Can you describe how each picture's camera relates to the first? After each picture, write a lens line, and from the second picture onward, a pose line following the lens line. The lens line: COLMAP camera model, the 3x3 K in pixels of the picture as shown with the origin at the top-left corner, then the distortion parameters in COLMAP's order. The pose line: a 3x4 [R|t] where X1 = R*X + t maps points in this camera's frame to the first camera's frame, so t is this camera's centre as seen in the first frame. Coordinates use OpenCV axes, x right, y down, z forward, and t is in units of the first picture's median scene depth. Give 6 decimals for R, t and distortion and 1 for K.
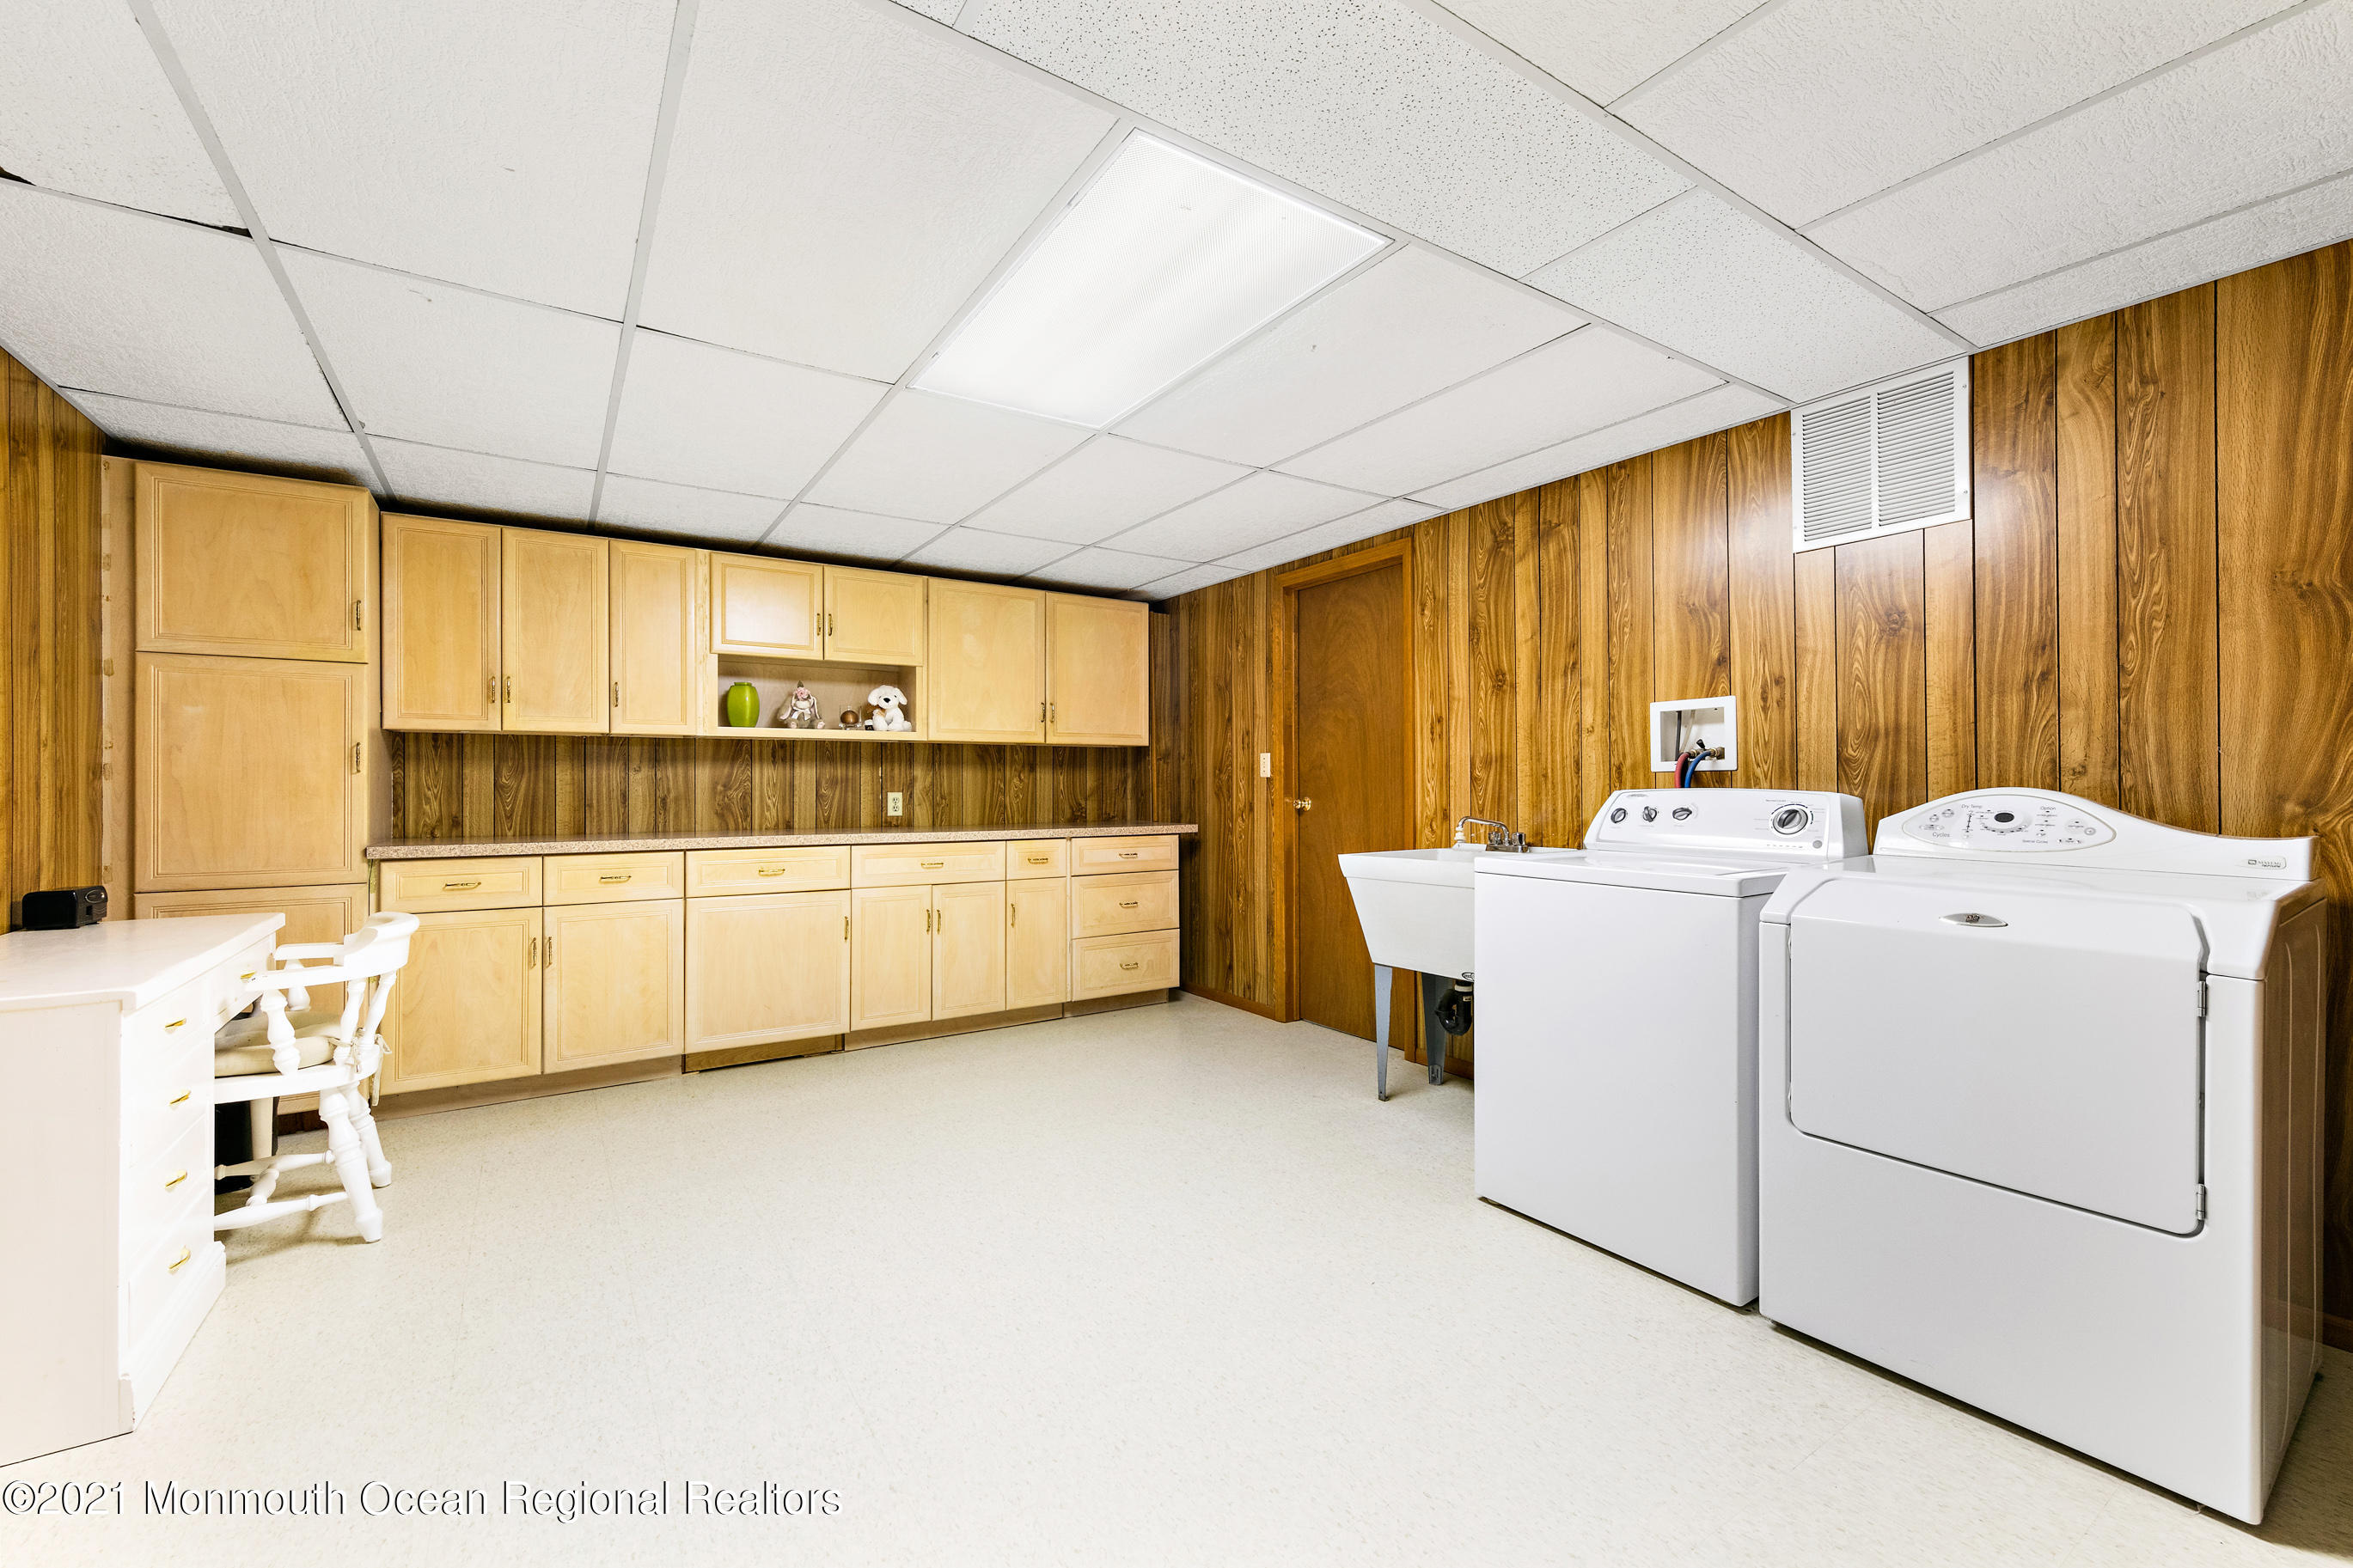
lens RADIAL K [[995.4, 0, 1164.7], [0, 995.4, 777.0], [0, 0, 1]] dist [0.013148, -0.000160]
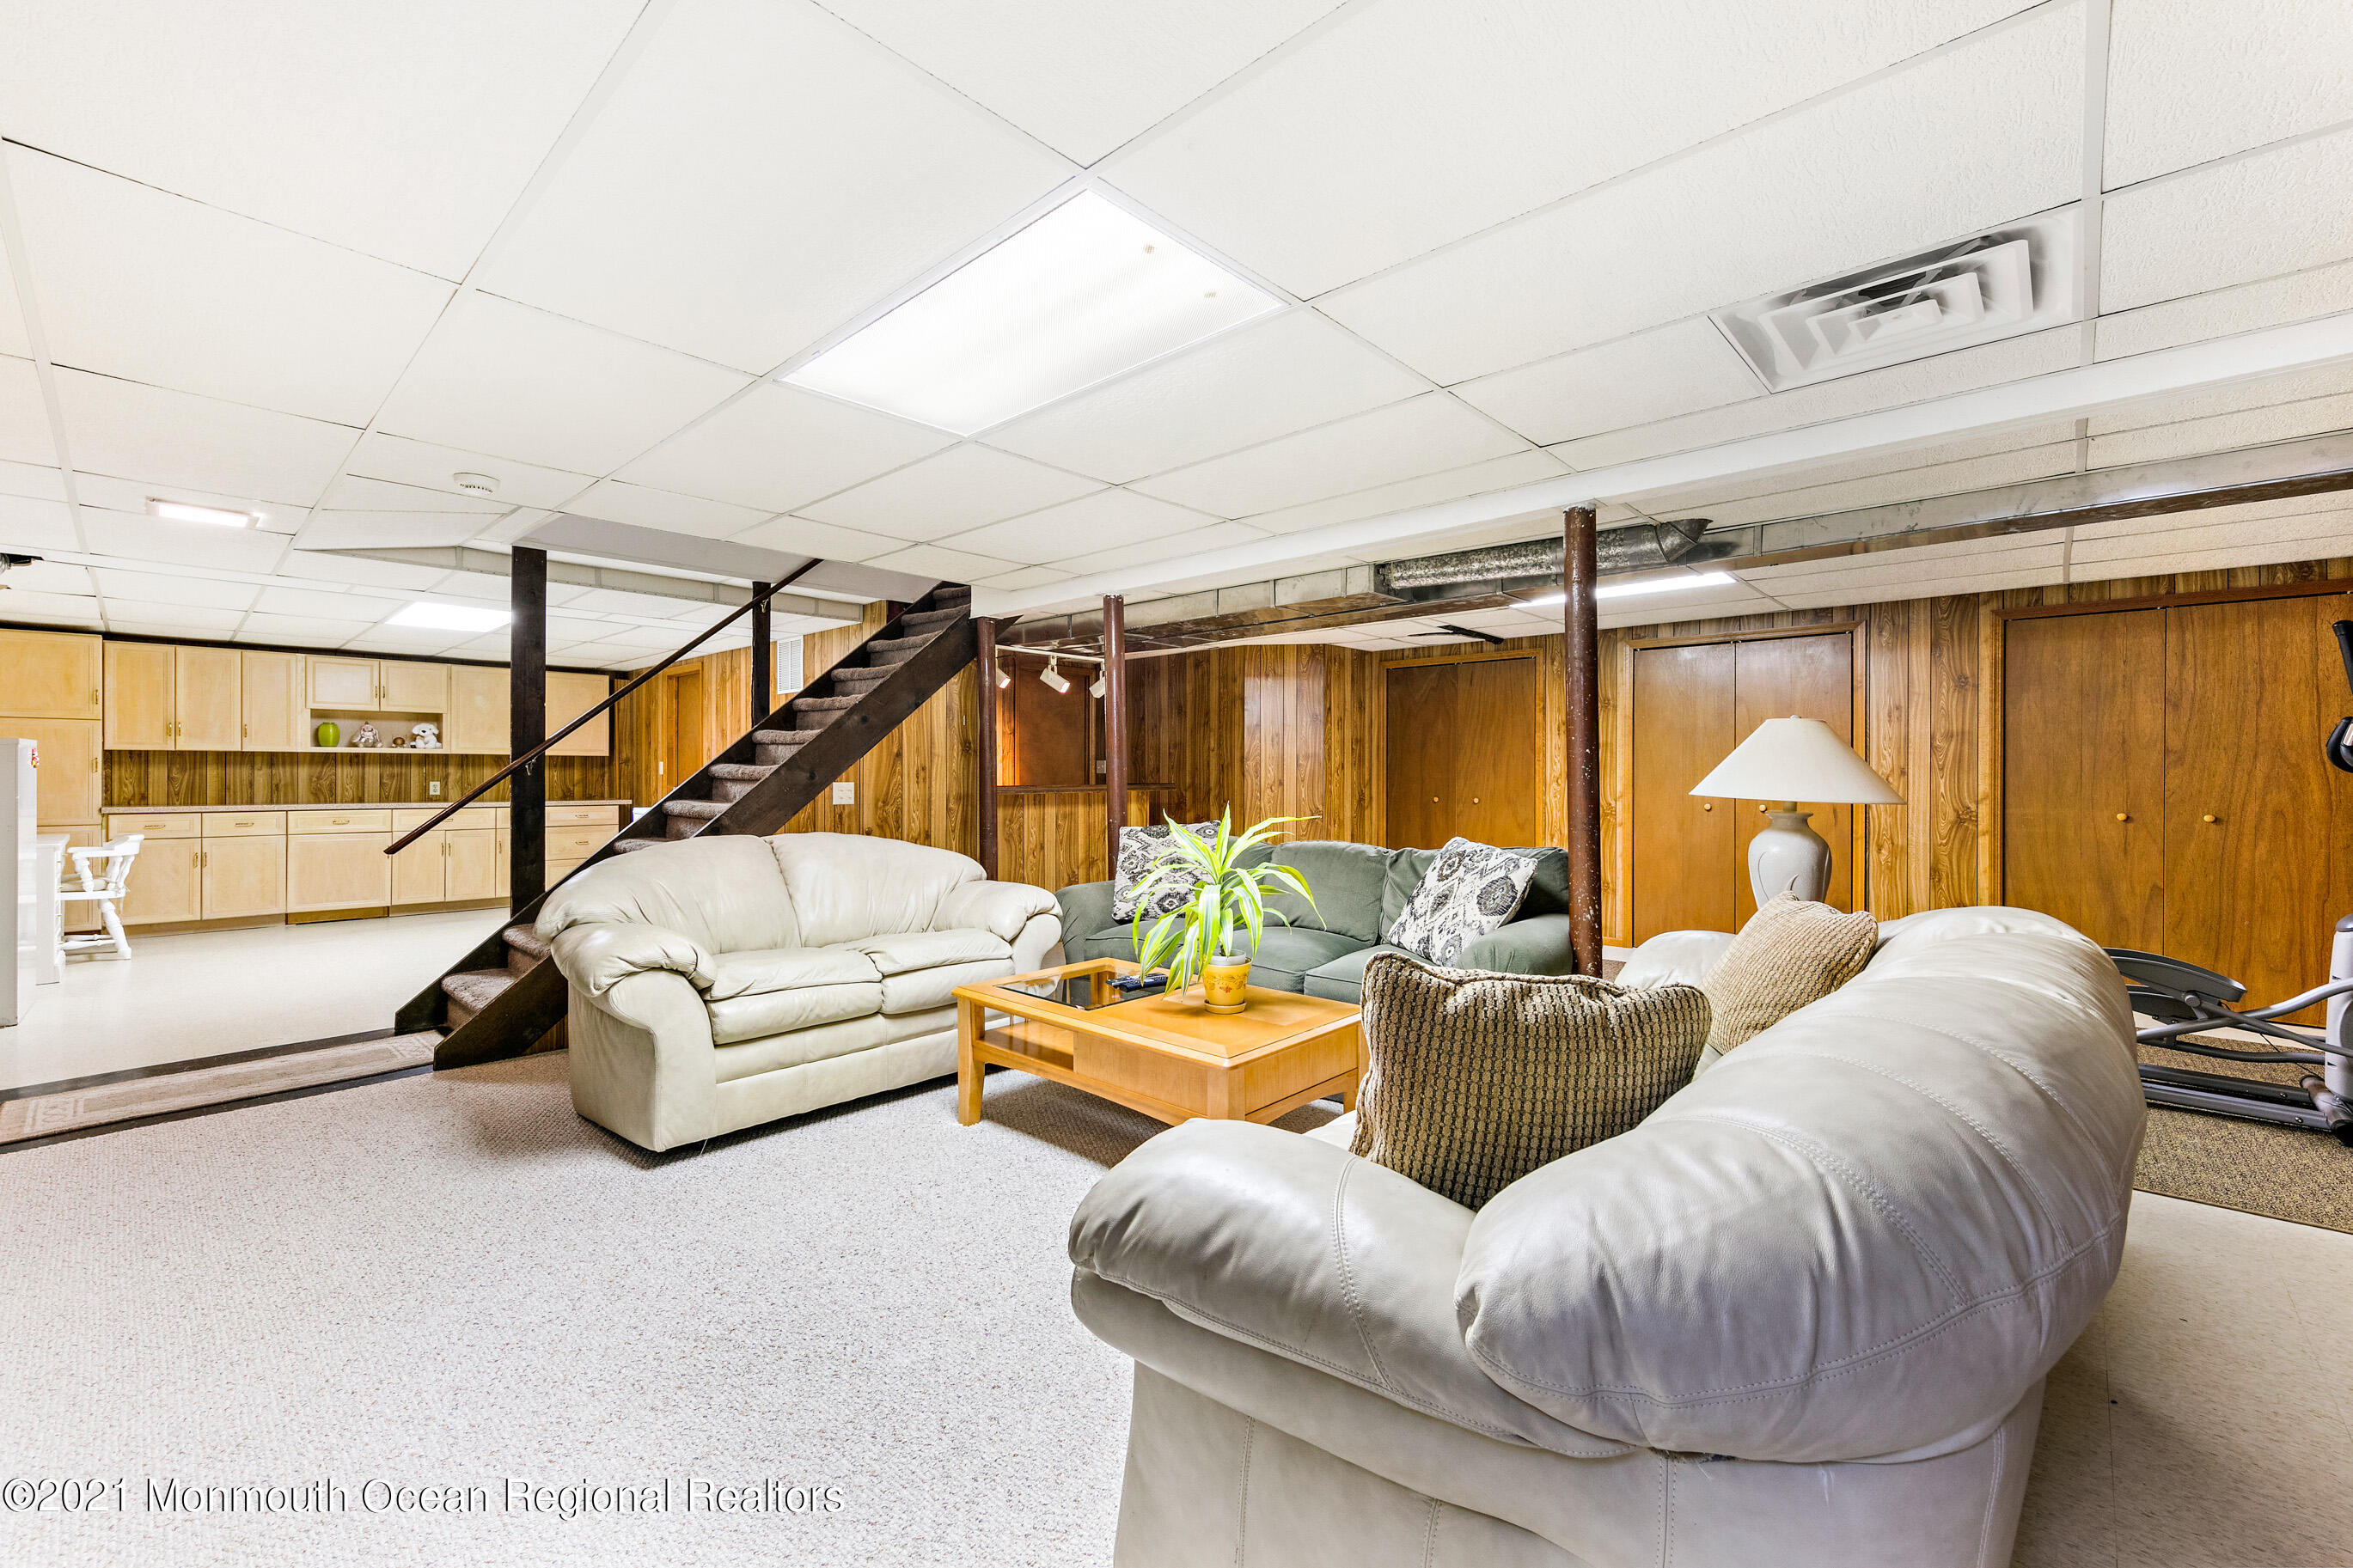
lens RADIAL K [[995.4, 0, 1180.2], [0, 995.4, 772.9], [0, 0, 1]] dist [0.013148, -0.000160]
pose [[0.971711, 0.005321, 0.236111, 0.706935], [-0.007266, 0.999946, 0.007369, -0.027059], [-0.236060, -0.008876, 0.971698, -1.246521]]
